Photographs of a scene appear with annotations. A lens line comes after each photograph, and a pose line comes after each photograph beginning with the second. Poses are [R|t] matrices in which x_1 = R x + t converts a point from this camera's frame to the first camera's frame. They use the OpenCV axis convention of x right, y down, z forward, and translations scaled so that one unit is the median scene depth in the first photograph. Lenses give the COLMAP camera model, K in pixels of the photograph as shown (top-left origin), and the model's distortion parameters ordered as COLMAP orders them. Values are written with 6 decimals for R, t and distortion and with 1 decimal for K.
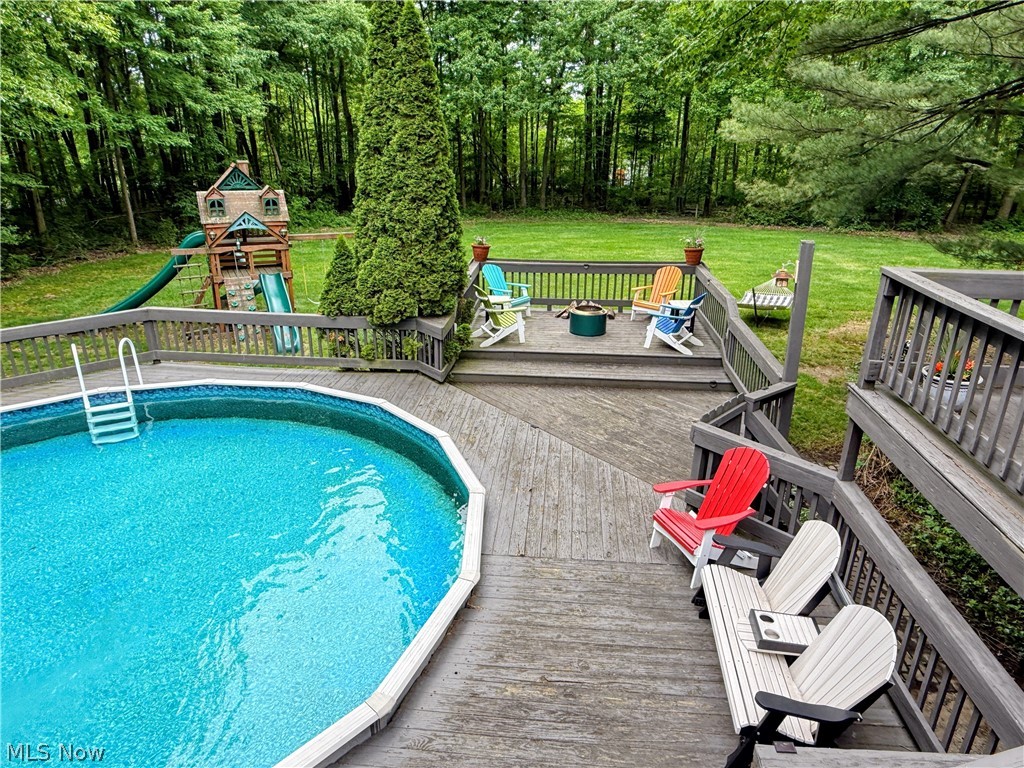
lens RADIAL K [[668.7, 0, 512.0], [0, 668.7, 384.0], [0, 0, 1]] dist [0.004136, 0.000735]
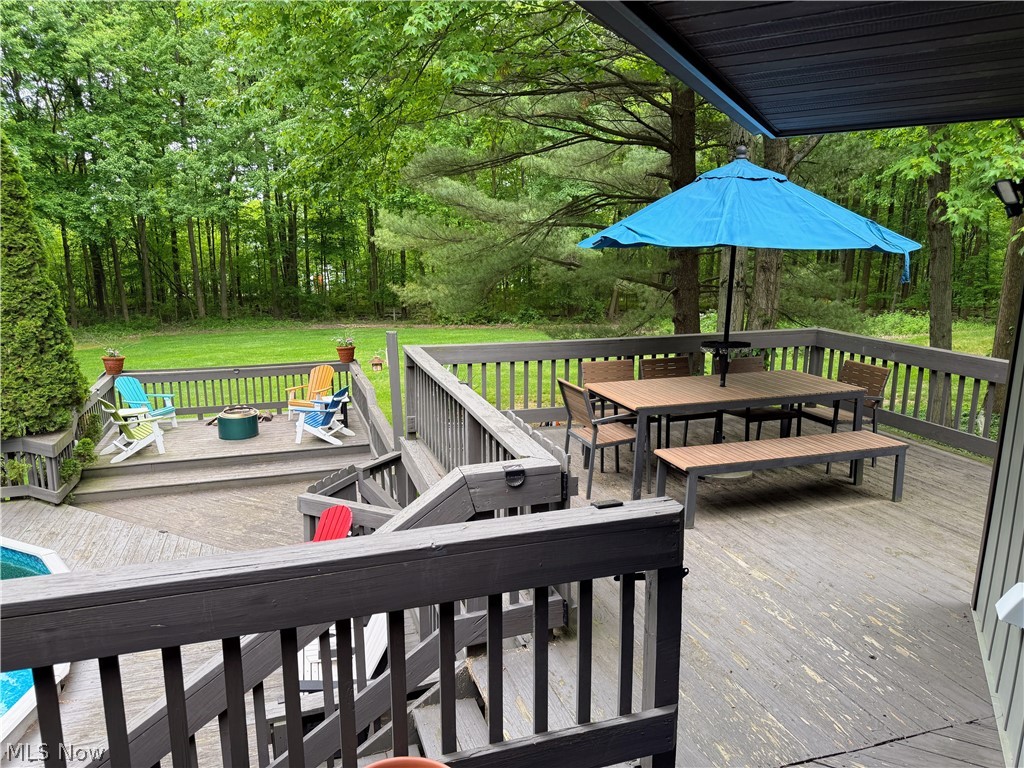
lens RADIAL K [[722.3, 0, 512.0], [0, 722.3, 384.0], [0, 0, 1]] dist [0.093699, -0.125217]
pose [[0.919675, -0.081657, 0.384097, 0.078251], [0.141907, 0.981148, -0.131192, 0.047103], [-0.366143, 0.175160, 0.913925, -0.147101]]
